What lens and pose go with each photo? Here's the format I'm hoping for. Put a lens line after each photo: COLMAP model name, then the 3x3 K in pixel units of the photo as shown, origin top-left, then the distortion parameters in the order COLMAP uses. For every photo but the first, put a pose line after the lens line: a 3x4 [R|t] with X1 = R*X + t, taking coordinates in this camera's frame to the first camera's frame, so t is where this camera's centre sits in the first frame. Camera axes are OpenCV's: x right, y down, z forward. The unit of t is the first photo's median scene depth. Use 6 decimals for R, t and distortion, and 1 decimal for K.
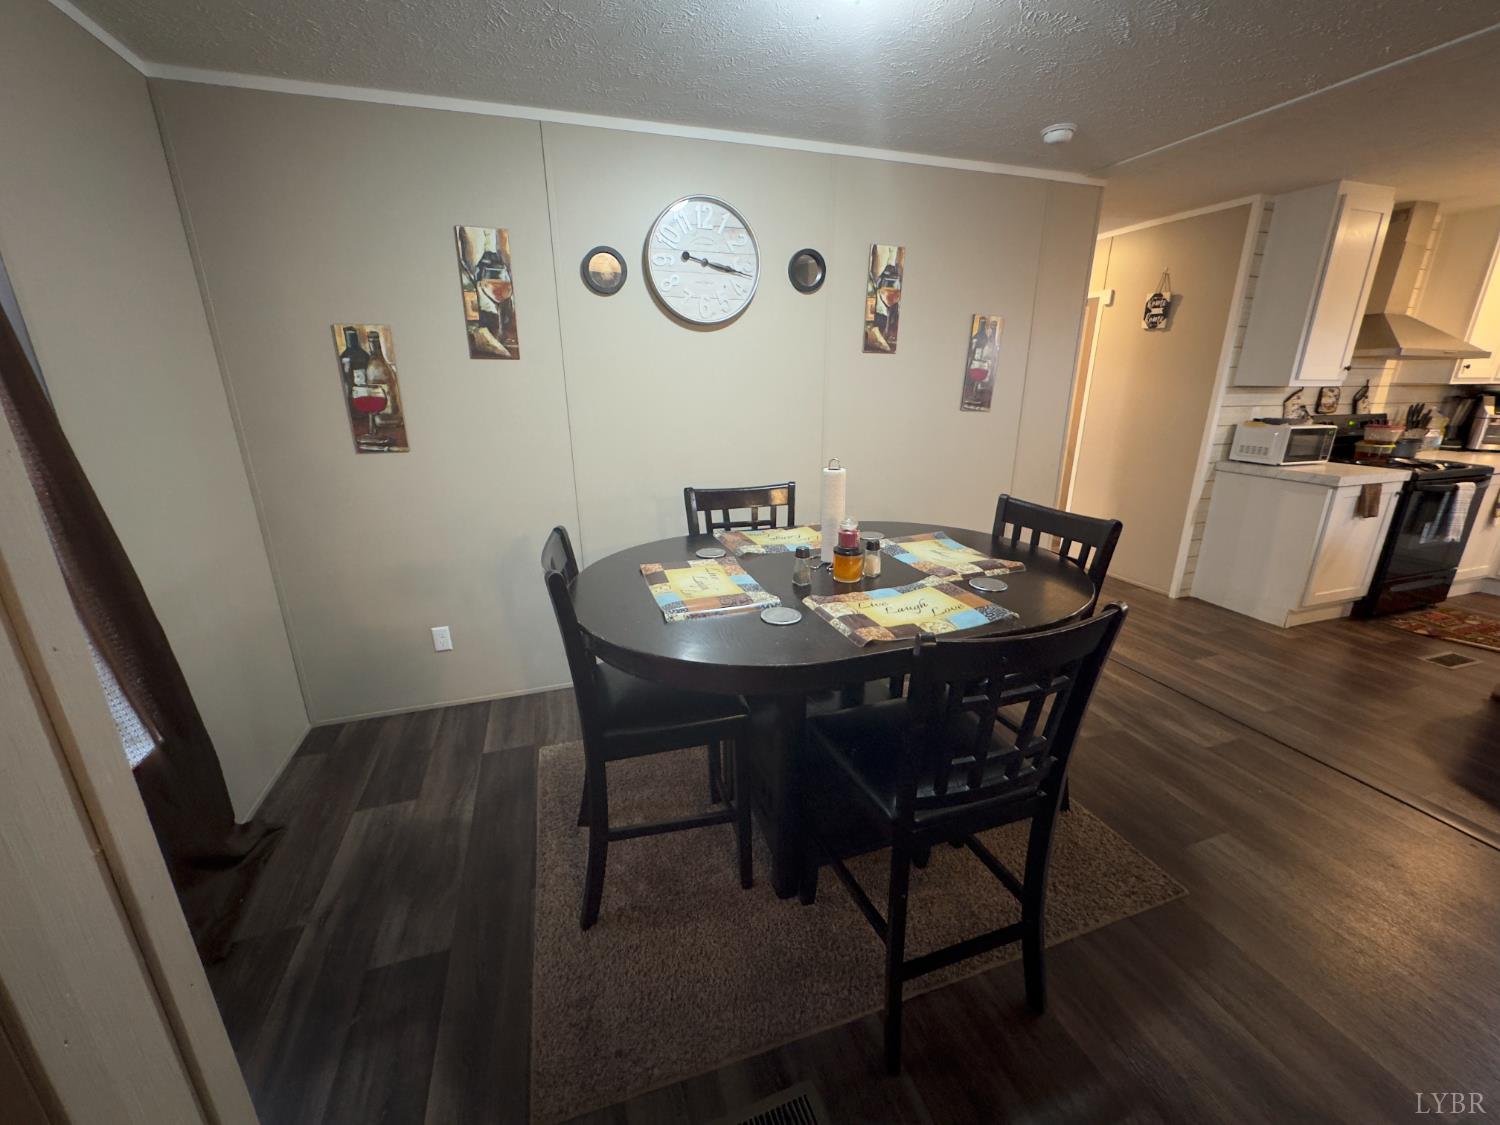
lens RADIAL K [[595.1, 0, 747.5], [0, 595.1, 557.6], [0, 0, 1]] dist [-0.003190, 0.000056]
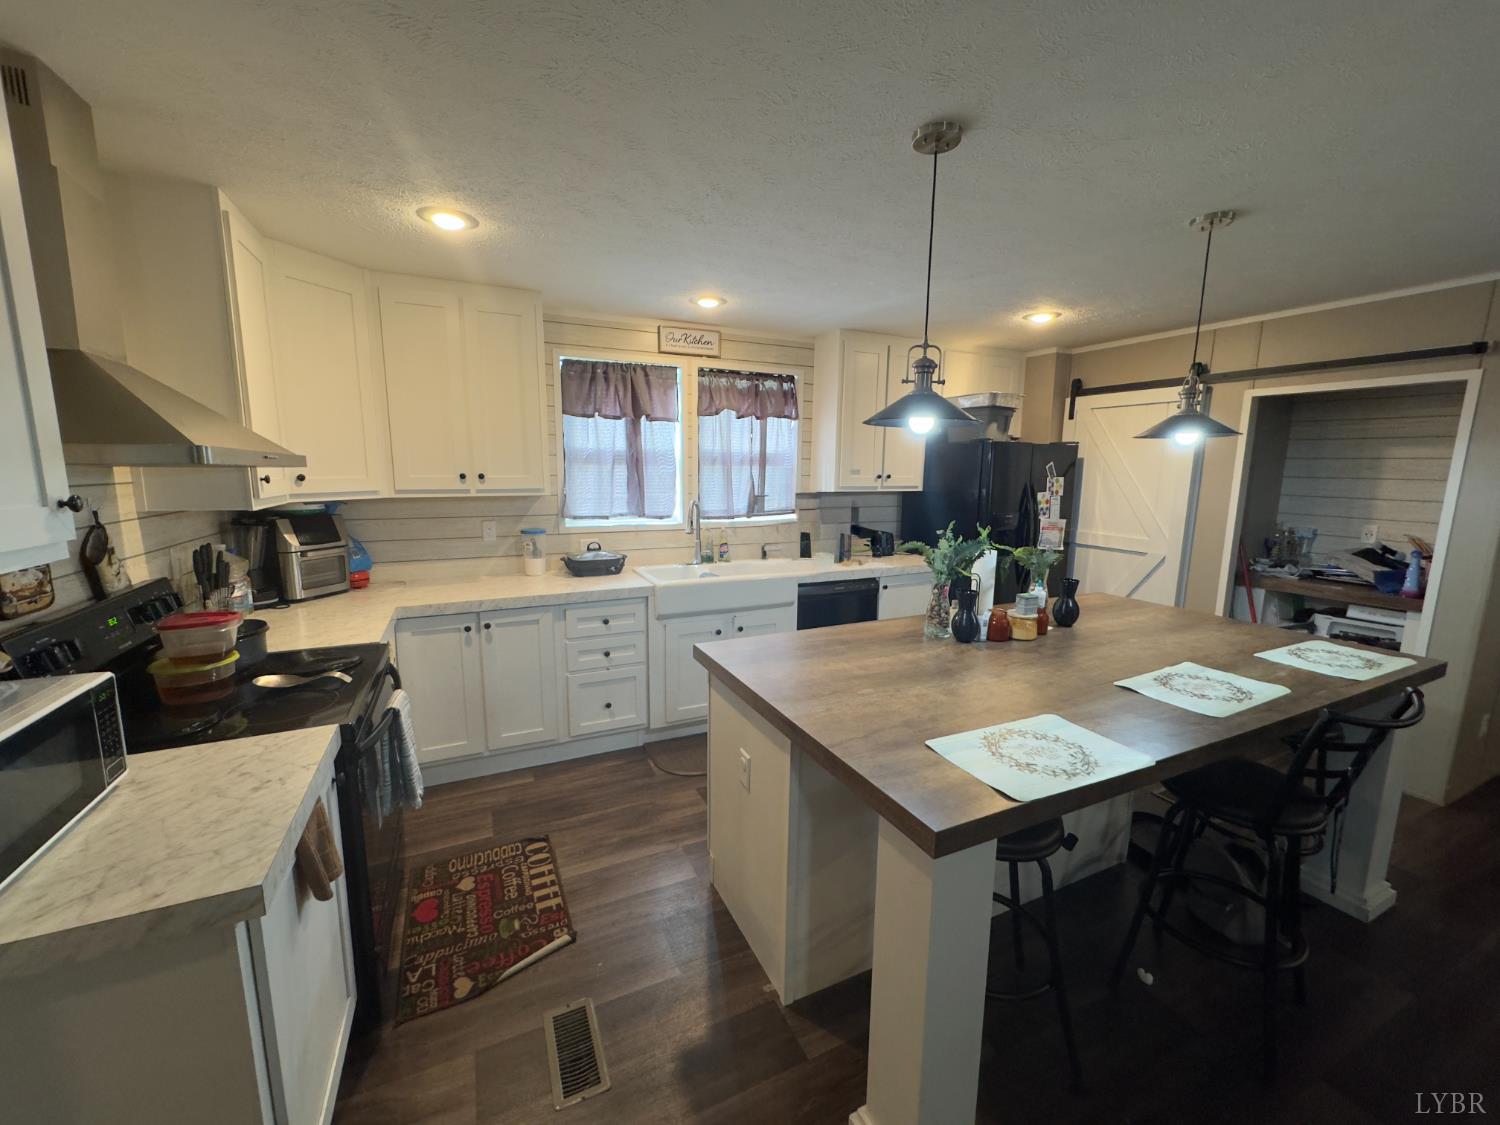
lens RADIAL K [[595.1, 0, 751.4], [0, 595.1, 563.2], [0, 0, 1]] dist [-0.003190, 0.000056]
pose [[-0.128416, -0.158479, 0.978976, 0.598328], [0.275603, 0.942561, 0.188736, -0.226459], [-0.952655, 0.294046, -0.077363, 0.628807]]
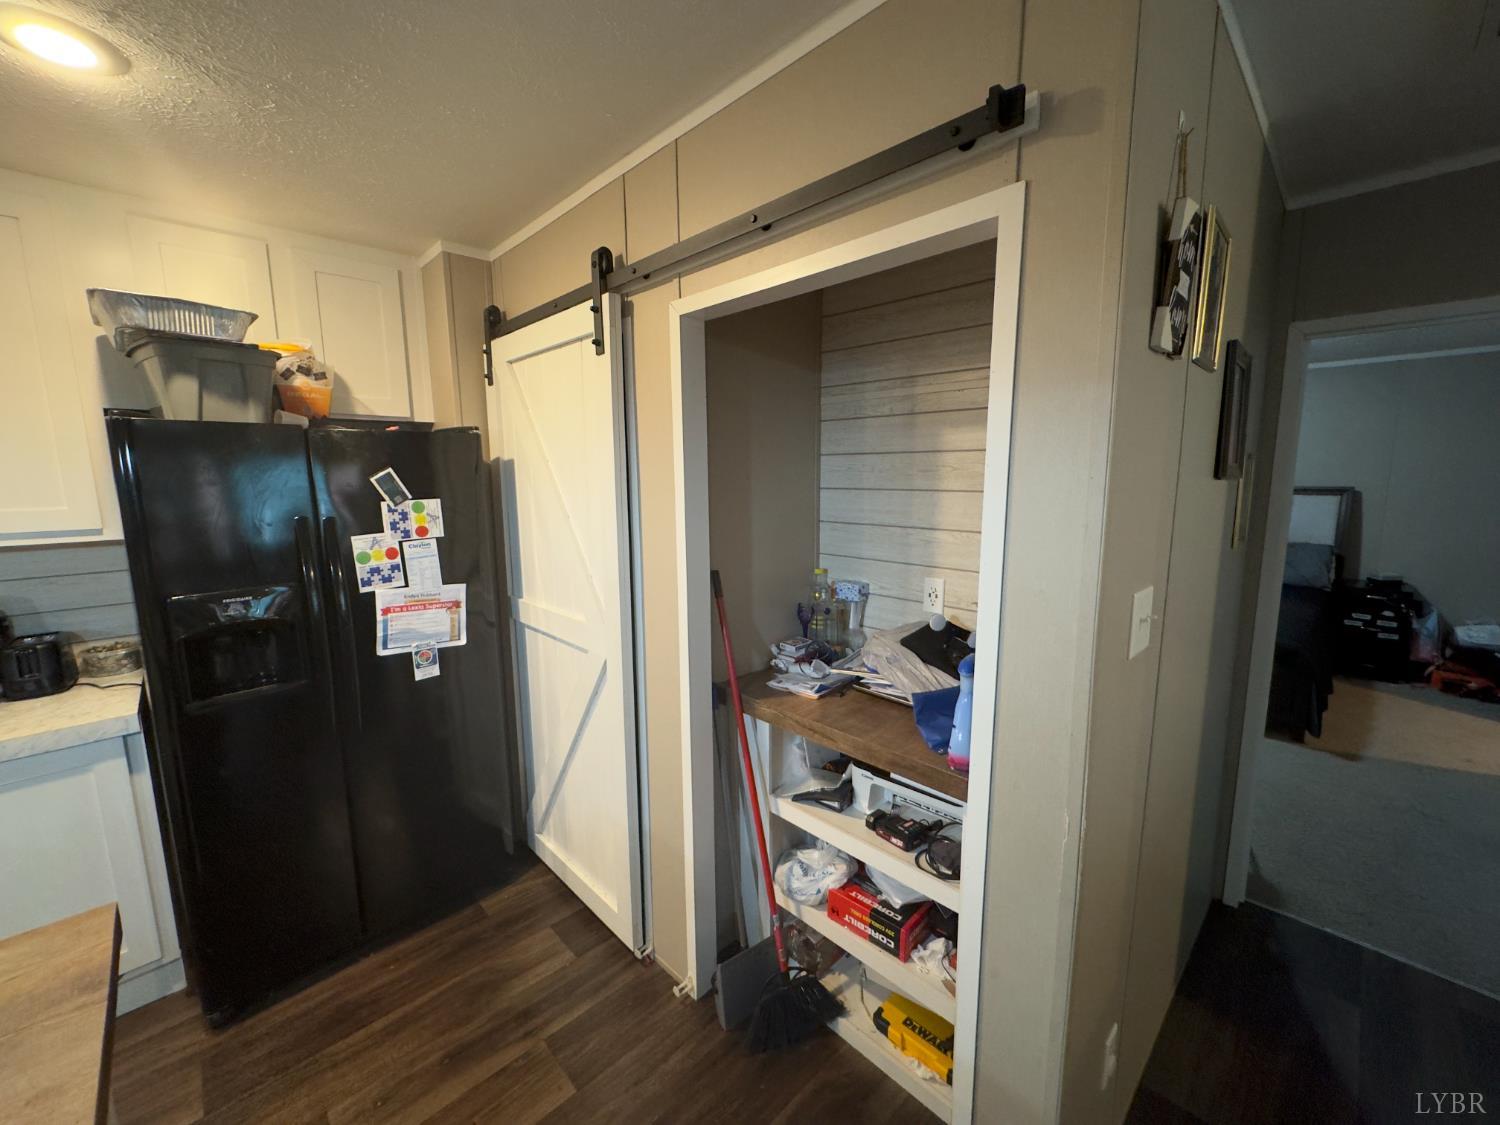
lens RADIAL K [[595.1, 0, 751.5], [0, 595.1, 559.1], [0, 0, 1]] dist [-0.003190, 0.000056]
pose [[-0.439370, -0.119530, 0.890318, 1.010644], [0.268100, 0.928490, 0.256962, -0.027563], [-0.857366, 0.351596, -0.375905, -0.054610]]
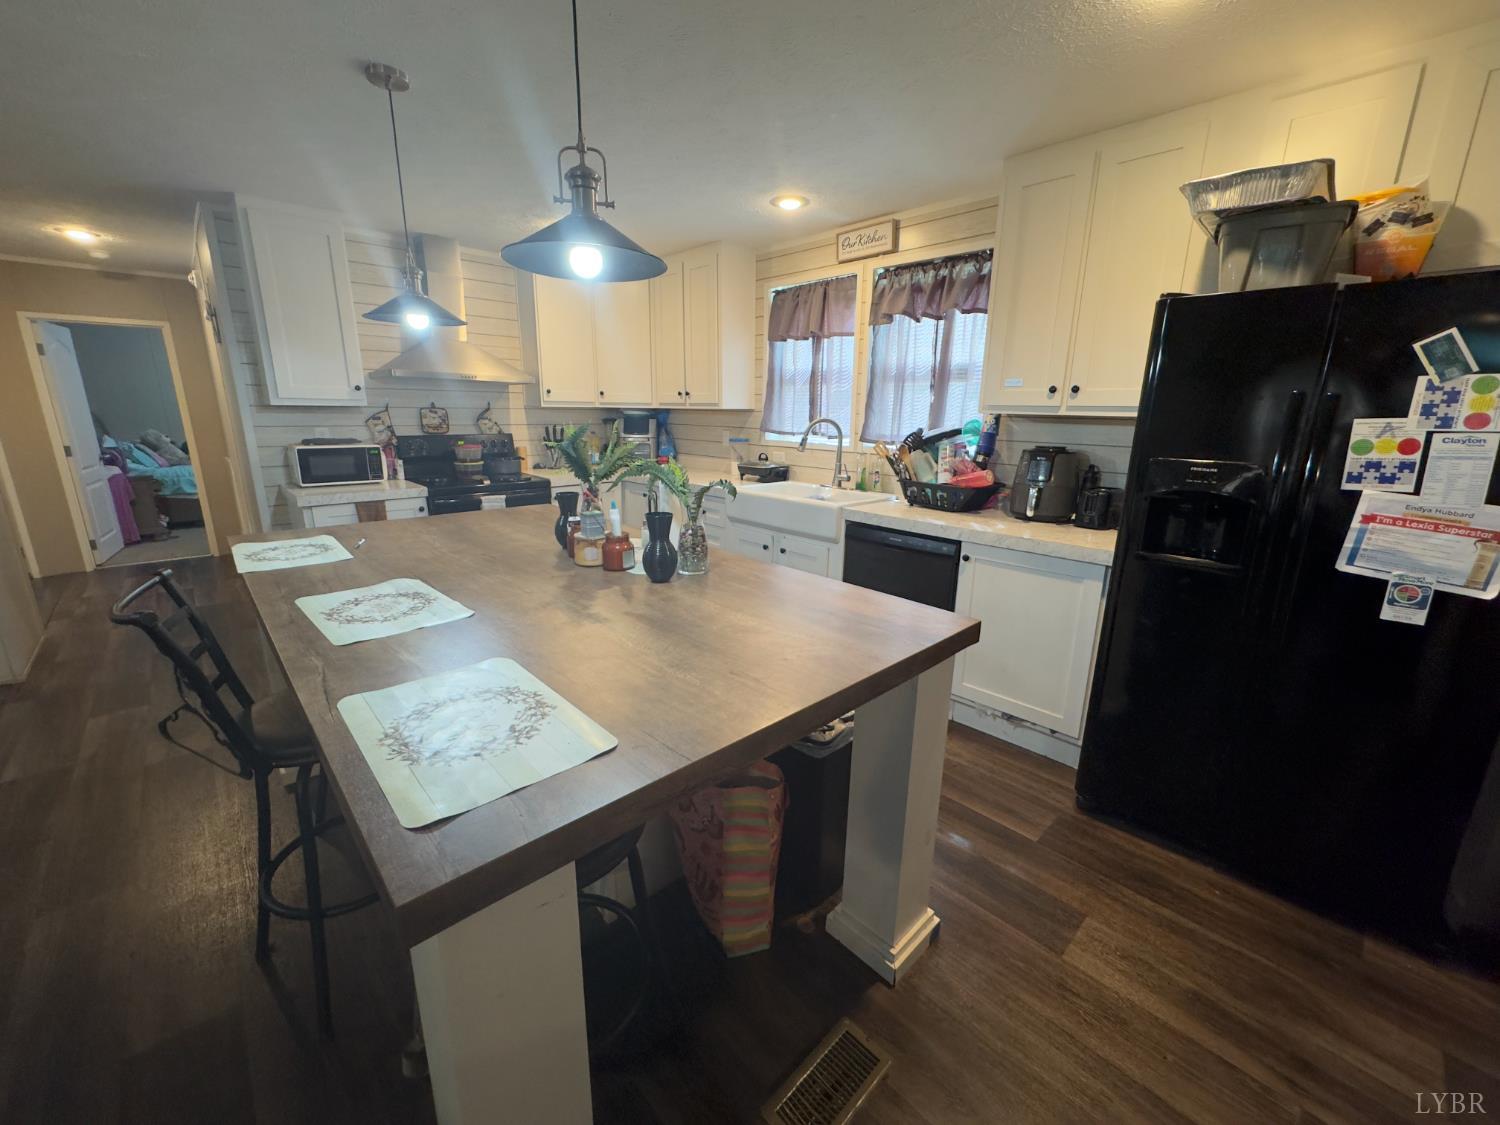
lens RADIAL K [[595.1, 0, 745.2], [0, 595.1, 558.9], [0, 0, 1]] dist [-0.003190, 0.000056]
pose [[0.903792, -0.090067, 0.418387, 1.041085], [0.106355, 0.994204, -0.015722, 0.046630], [-0.414546, 0.058707, 0.908133, -0.147410]]
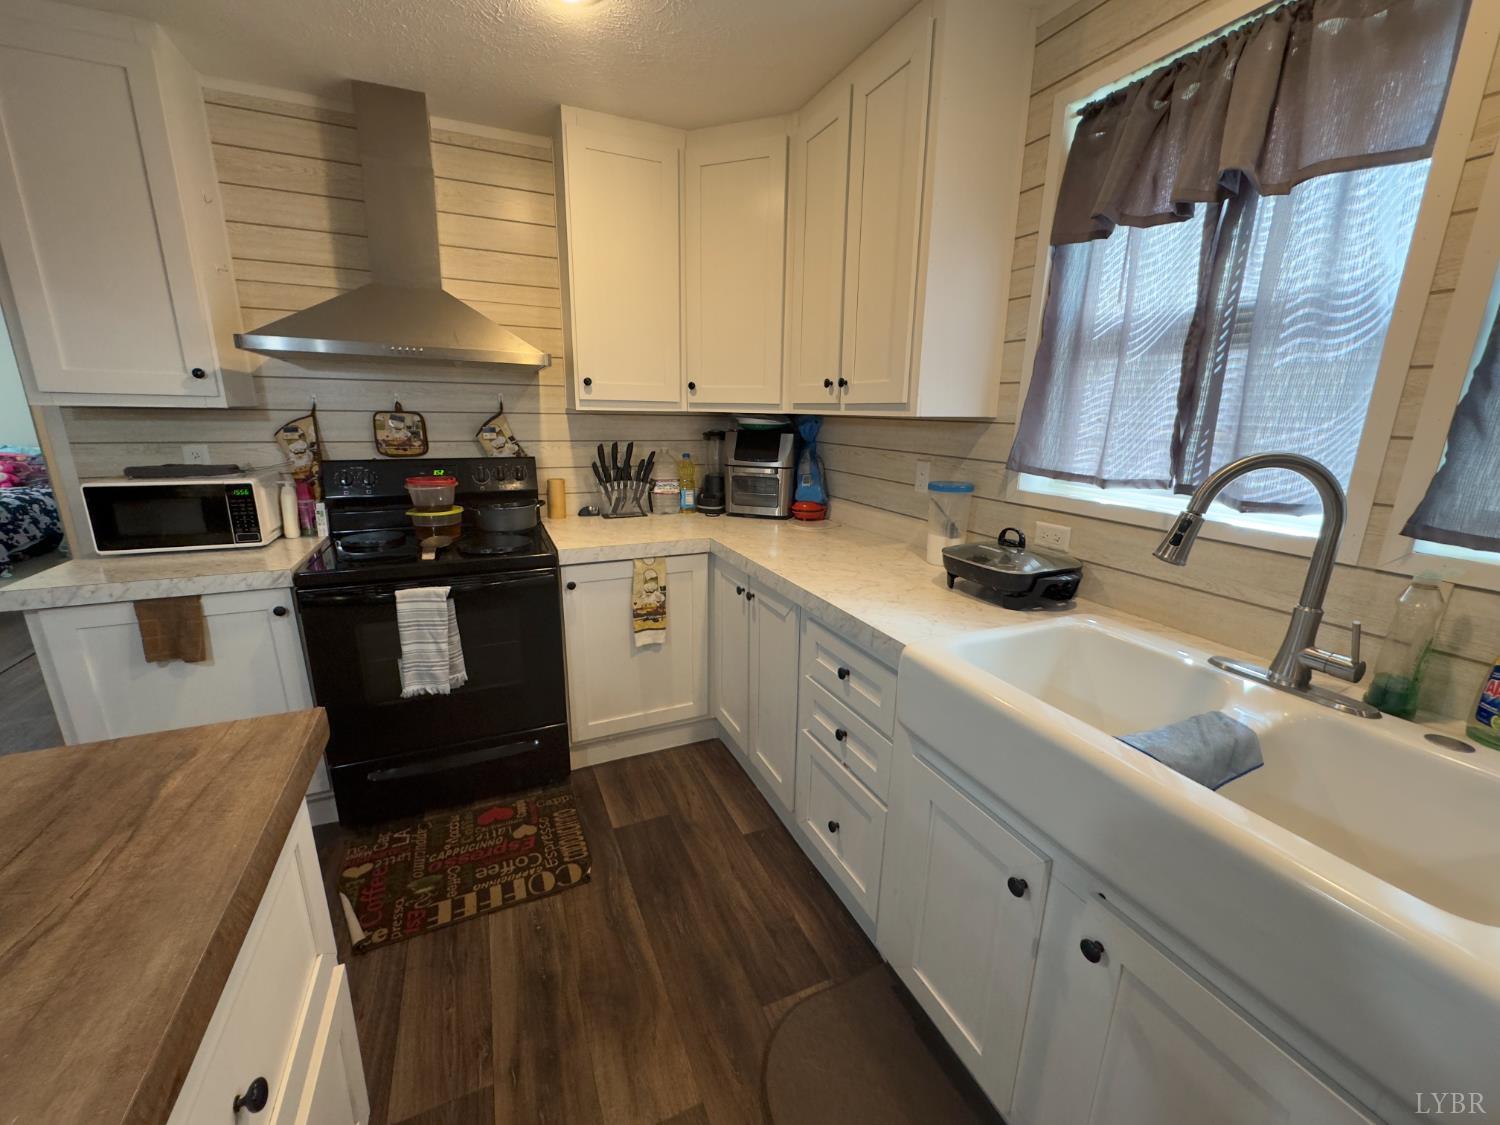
lens RADIAL K [[595.1, 0, 747.5], [0, 595.1, 559.0], [0, 0, 1]] dist [-0.003190, 0.000056]
pose [[0.994034, -0.006934, 0.108845, 1.294066], [0.011454, 0.999095, -0.040953, -0.115110], [-0.108463, 0.041956, 0.993215, 0.386422]]
